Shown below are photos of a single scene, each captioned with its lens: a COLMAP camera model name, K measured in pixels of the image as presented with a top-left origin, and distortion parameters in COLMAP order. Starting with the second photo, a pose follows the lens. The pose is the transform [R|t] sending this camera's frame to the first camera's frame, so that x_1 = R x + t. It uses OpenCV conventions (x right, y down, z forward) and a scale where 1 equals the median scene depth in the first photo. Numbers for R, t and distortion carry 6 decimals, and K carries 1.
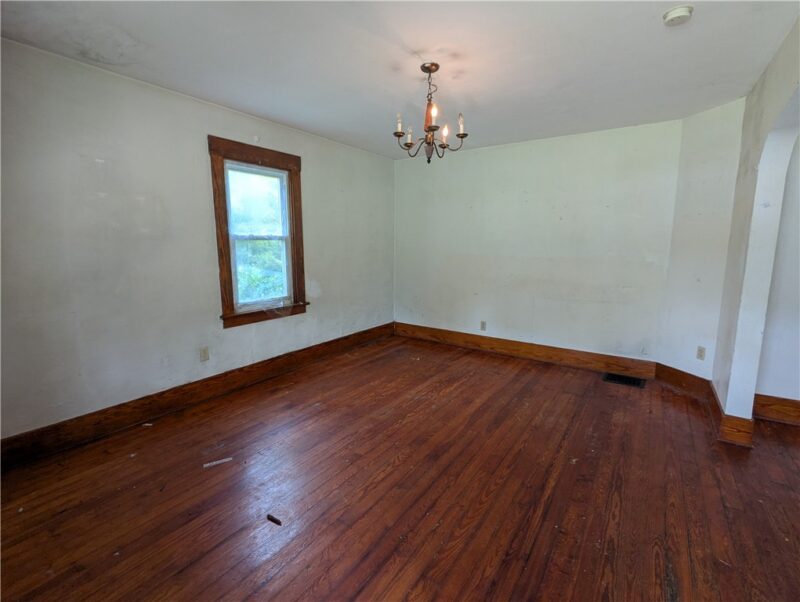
lens RADIAL K [[376.3, 0, 400.0], [0, 376.3, 301.0], [0, 0, 1]] dist [-0.002822, -0.000458]
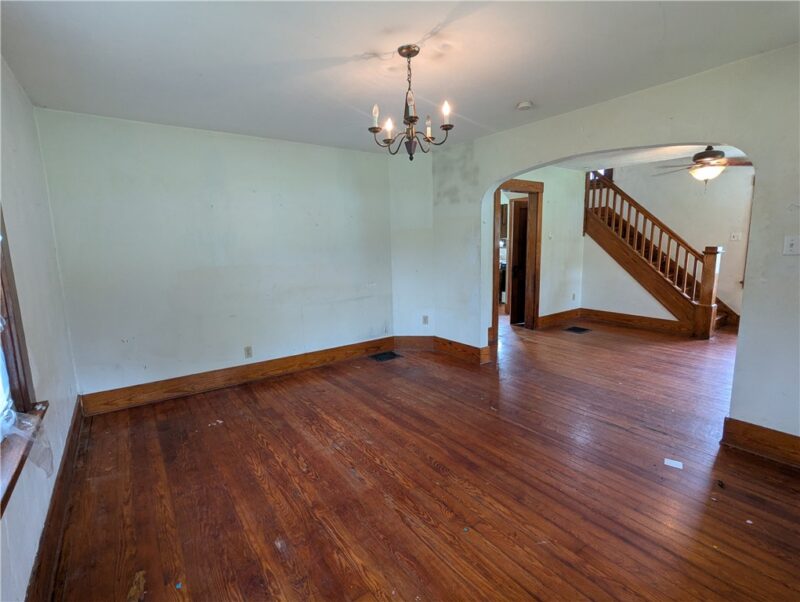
lens RADIAL K [[376.3, 0, 400.0], [0, 376.3, 301.0], [0, 0, 1]] dist [-0.002822, -0.000458]
pose [[0.348776, -0.160195, 0.923414, -0.566221], [0.173659, 0.979268, 0.104293, -0.100140], [-0.920976, 0.123985, 0.369365, 0.525352]]
